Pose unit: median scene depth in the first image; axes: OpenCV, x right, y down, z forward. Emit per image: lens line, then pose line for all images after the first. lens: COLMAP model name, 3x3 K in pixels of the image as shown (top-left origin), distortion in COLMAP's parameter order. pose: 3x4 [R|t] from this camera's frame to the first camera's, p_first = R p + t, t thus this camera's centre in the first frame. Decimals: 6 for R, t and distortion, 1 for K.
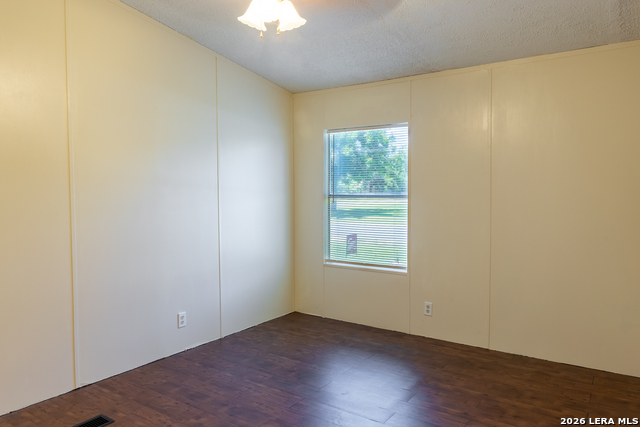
lens RADIAL K [[437.4, 0, 320.0], [0, 437.4, 213.5], [0, 0, 1]] dist [0.002231, -0.000644]
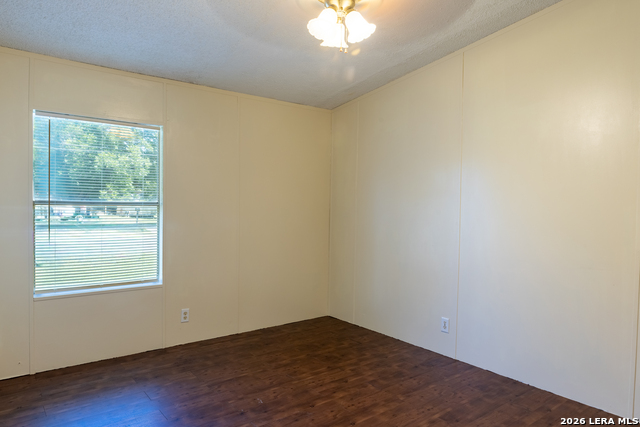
lens RADIAL K [[437.4, 0, 320.0], [0, 437.4, 213.5], [0, 0, 1]] dist [0.002231, -0.000644]
pose [[0.285010, -0.023828, 0.958228, -0.646352], [0.021306, 0.999601, 0.018519, -0.030516], [-0.958288, 0.015137, 0.285404, 0.422437]]
